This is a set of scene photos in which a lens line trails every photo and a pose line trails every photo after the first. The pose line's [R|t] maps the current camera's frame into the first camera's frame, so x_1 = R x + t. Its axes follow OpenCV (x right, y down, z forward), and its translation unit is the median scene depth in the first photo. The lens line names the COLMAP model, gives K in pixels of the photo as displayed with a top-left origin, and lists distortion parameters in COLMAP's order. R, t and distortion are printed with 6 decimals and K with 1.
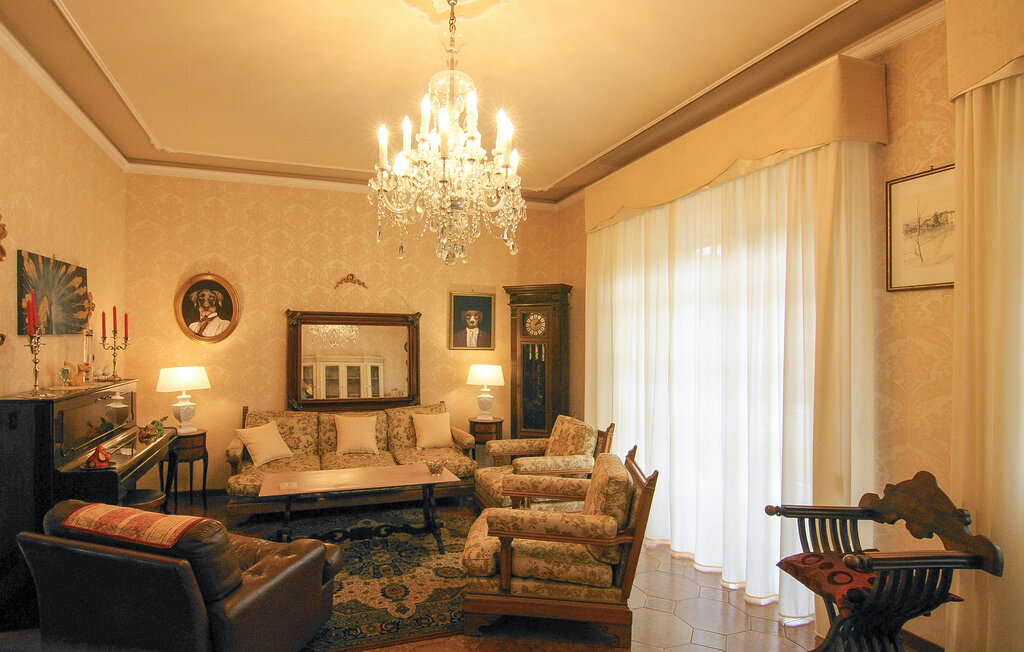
lens RADIAL K [[464.4, 0, 510.7], [0, 464.4, 343.4], [0, 0, 1]] dist [0.009324, -0.000213]
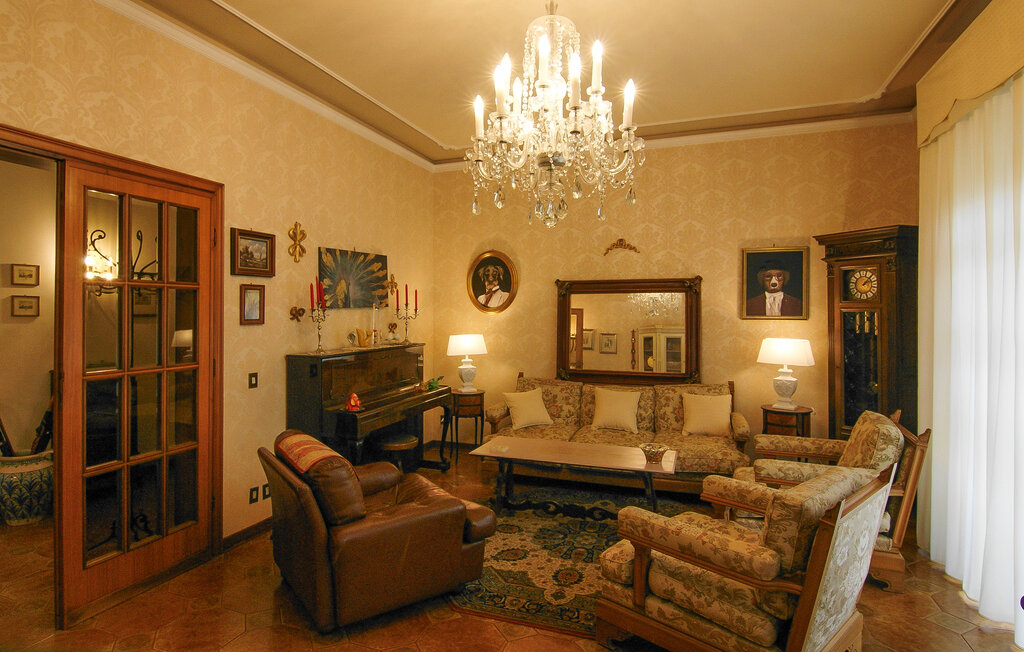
lens RADIAL K [[513.9, 0, 513.8], [0, 513.9, 308.4], [0, 0, 1]] dist [0.001347, -0.000445]
pose [[0.814160, -0.012866, -0.580497, 0.111853], [0.008365, 0.999911, -0.010429, 0.000733], [0.580580, 0.003635, 0.814195, 0.037147]]
